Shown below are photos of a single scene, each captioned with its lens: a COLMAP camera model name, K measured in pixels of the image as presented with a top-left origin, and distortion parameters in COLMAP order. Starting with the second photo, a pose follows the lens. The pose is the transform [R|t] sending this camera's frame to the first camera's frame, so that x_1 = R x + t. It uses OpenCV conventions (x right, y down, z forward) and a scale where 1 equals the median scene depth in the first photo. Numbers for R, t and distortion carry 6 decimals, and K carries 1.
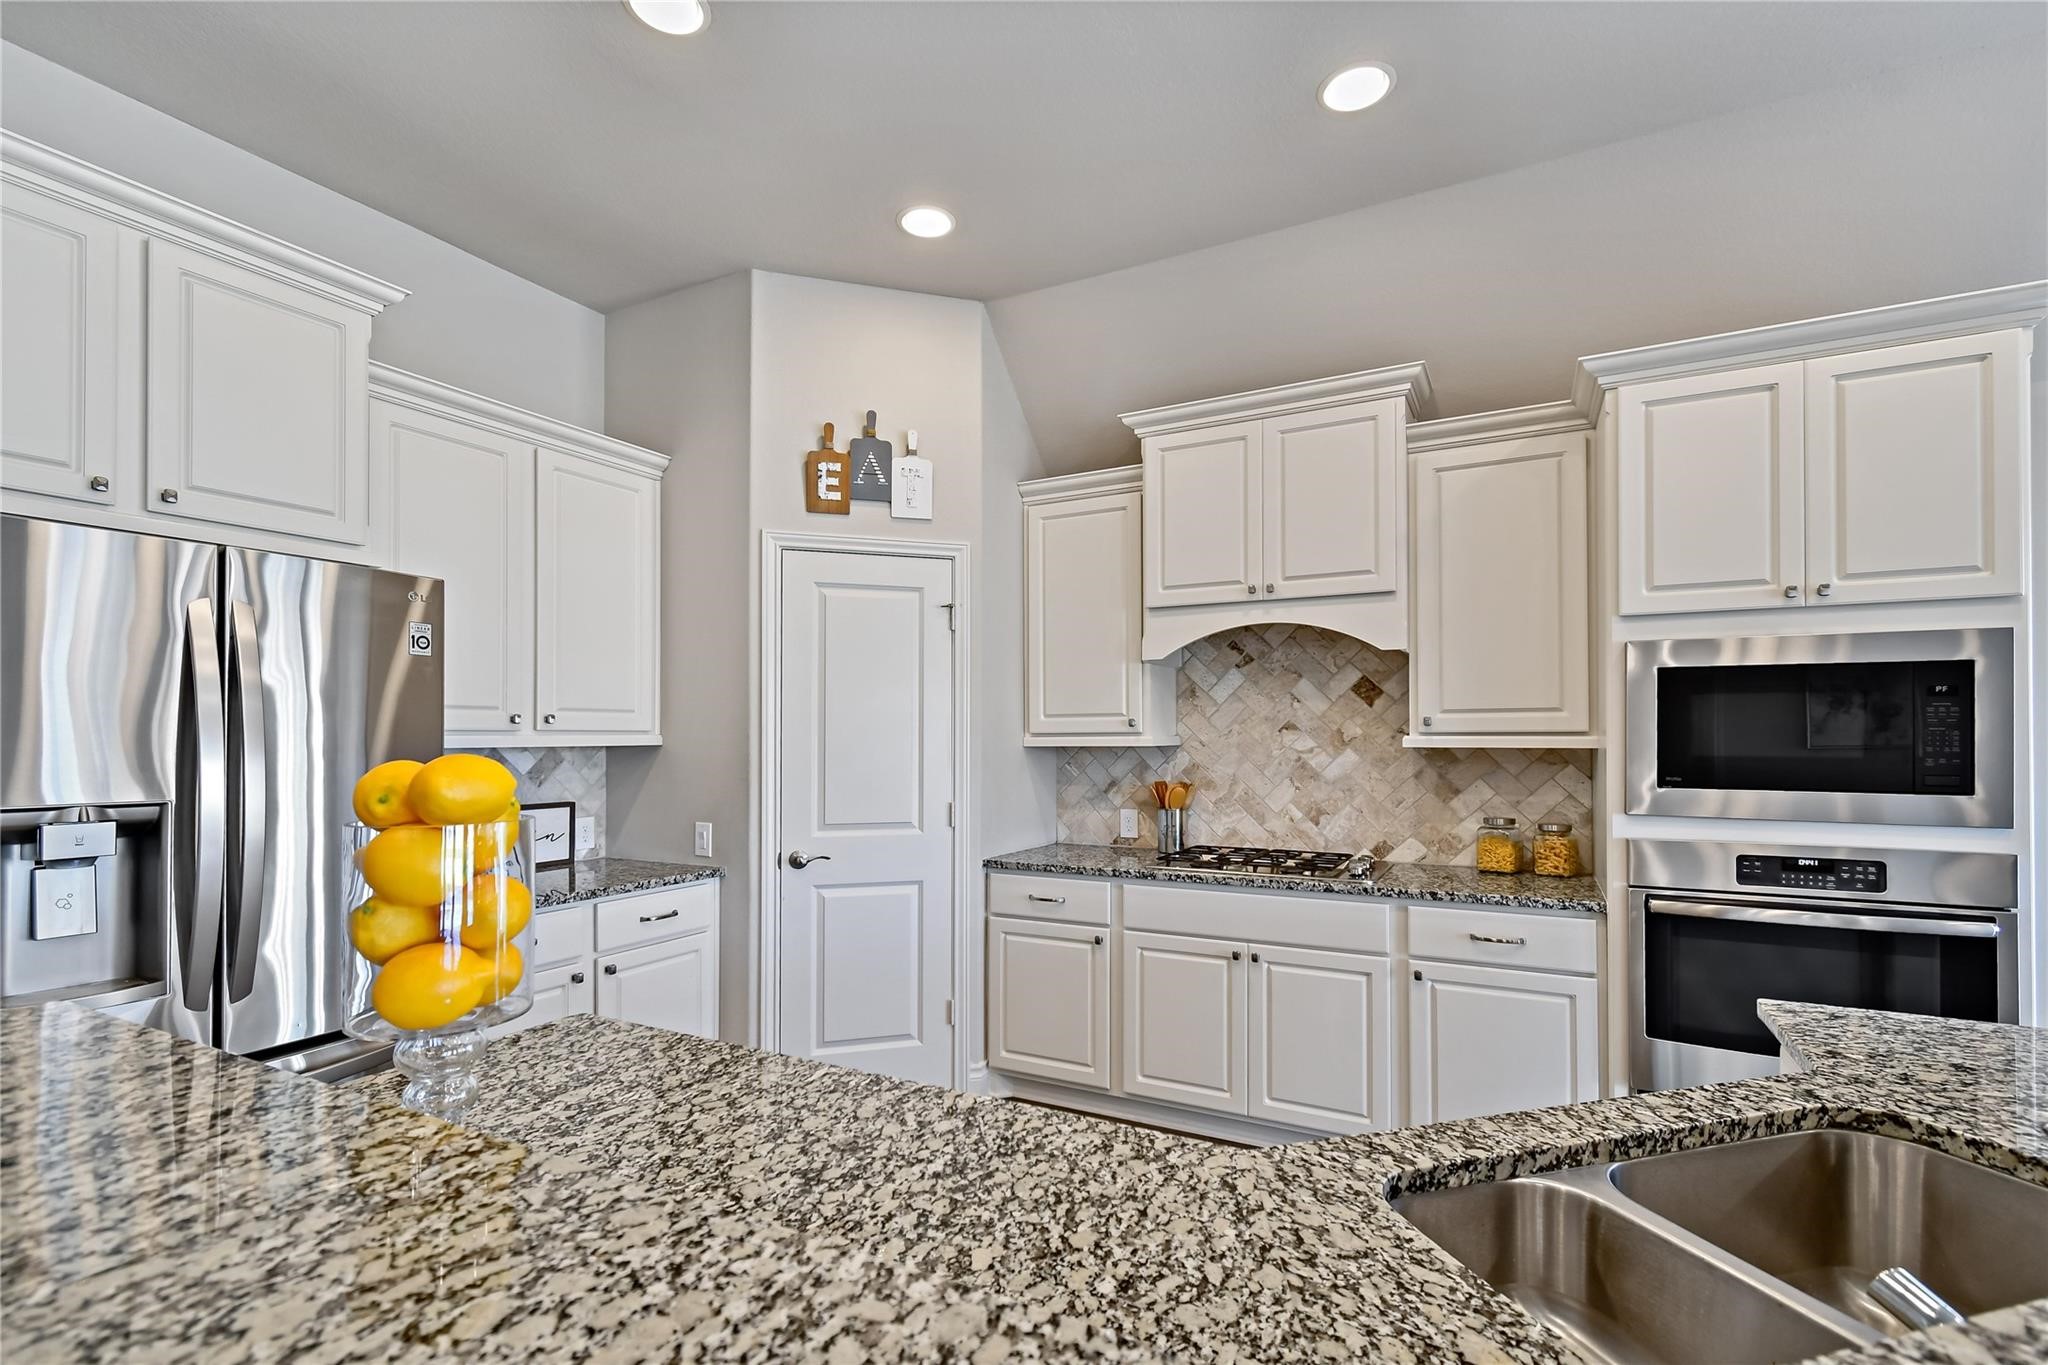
lens RADIAL K [[912.2, 0, 1078.0], [0, 912.2, 703.9], [0, 0, 1]] dist [0.001661, 0.000198]
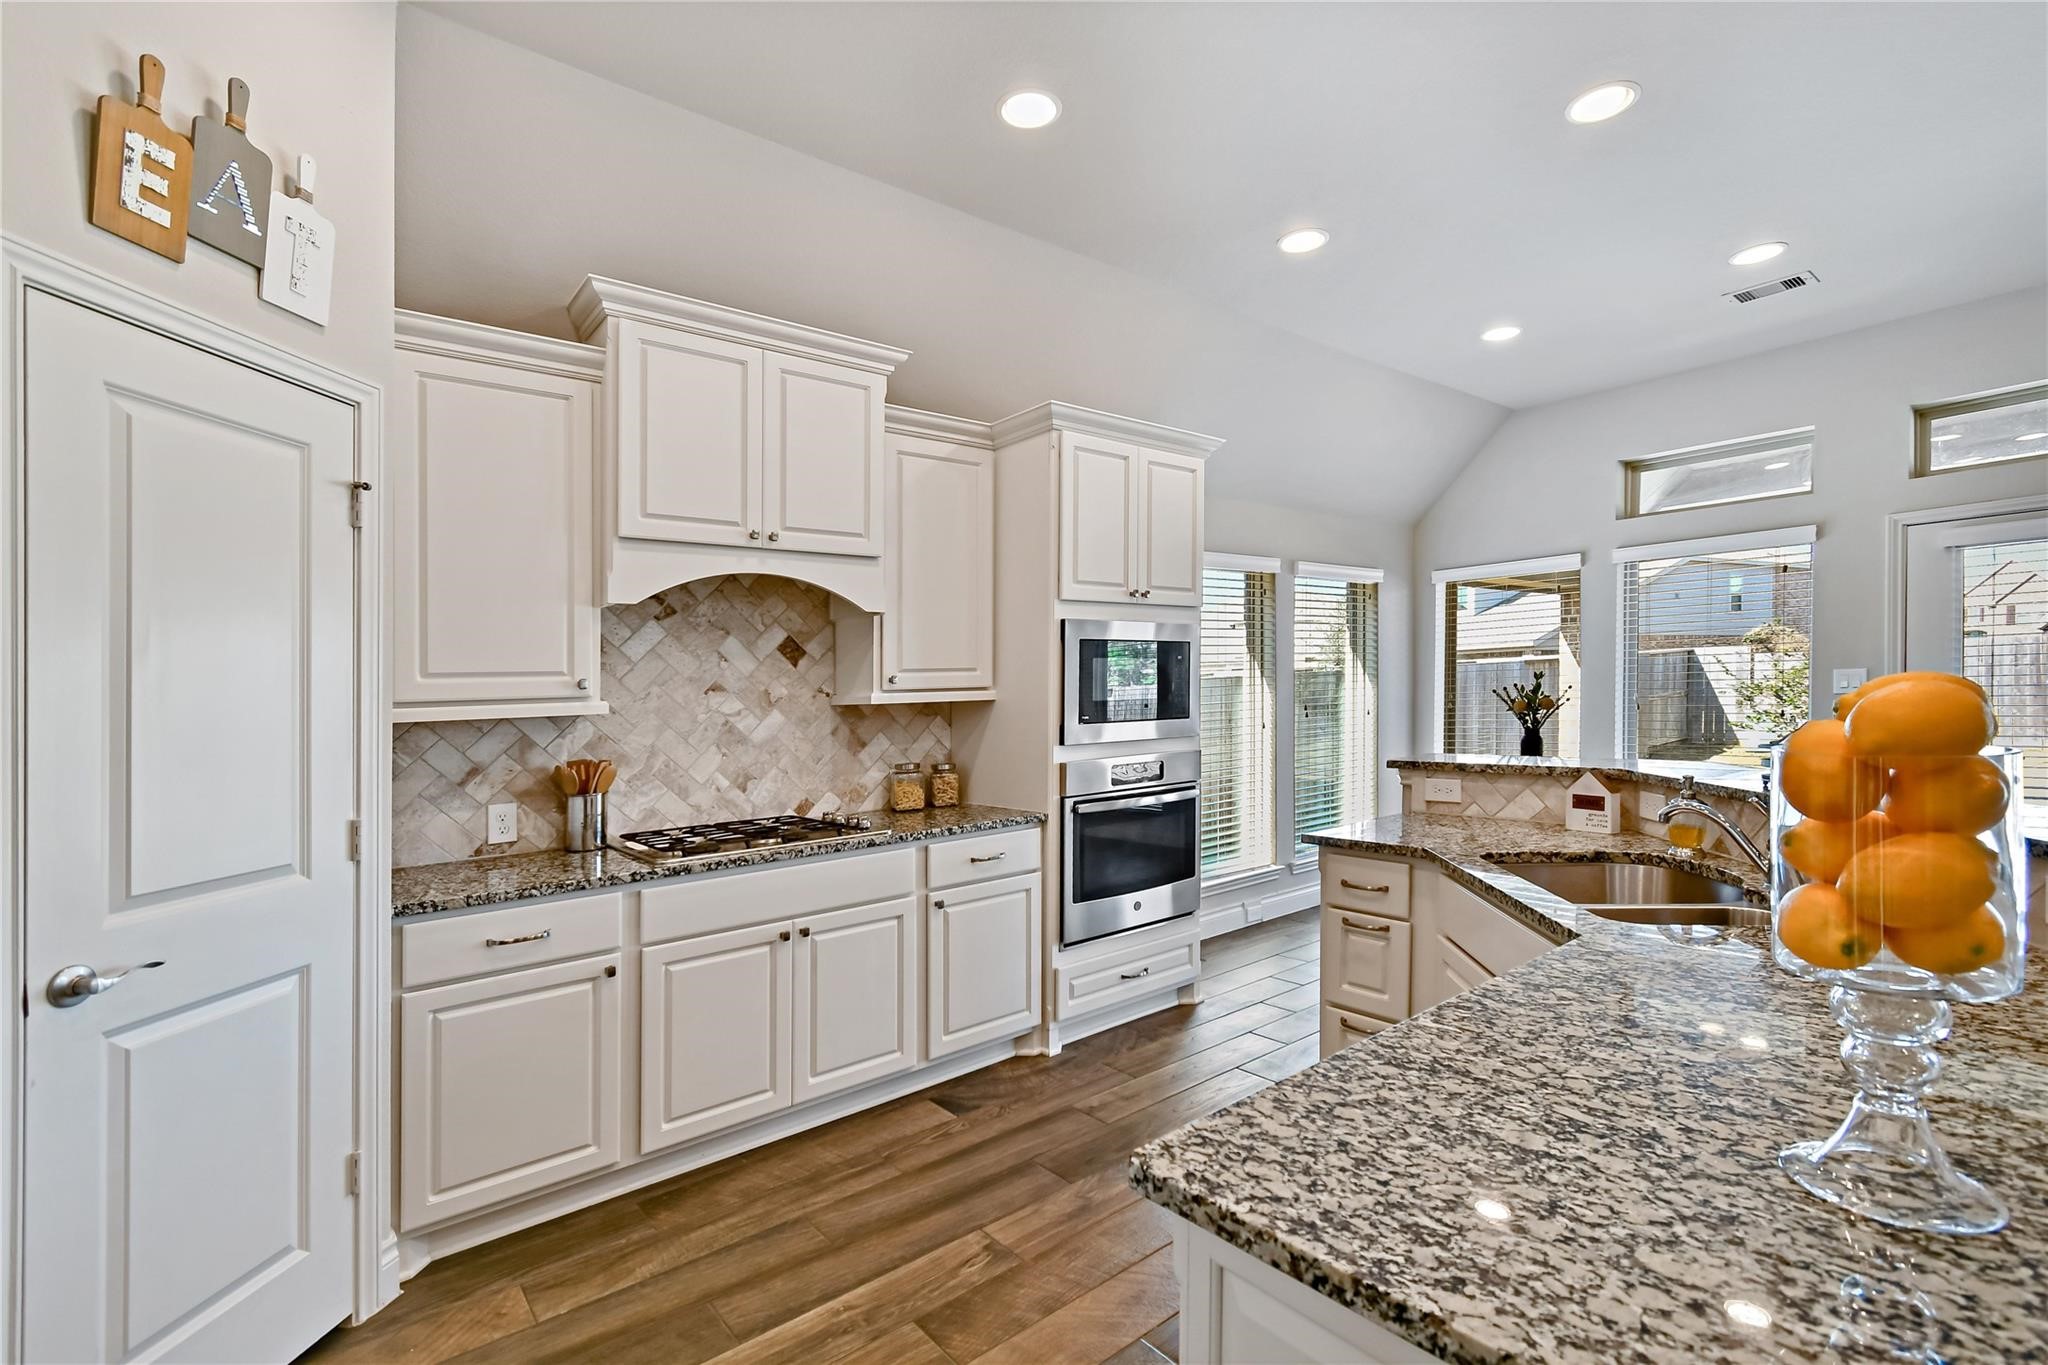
lens RADIAL K [[912.2, 0, 993.7], [0, 912.2, 691.6], [0, 0, 1]] dist [0.001661, 0.000198]
pose [[0.428071, -0.011004, 0.903678, -0.505103], [-0.002510, 0.999908, 0.013364, 0.016697], [-0.903742, -0.007989, 0.428003, 0.381657]]
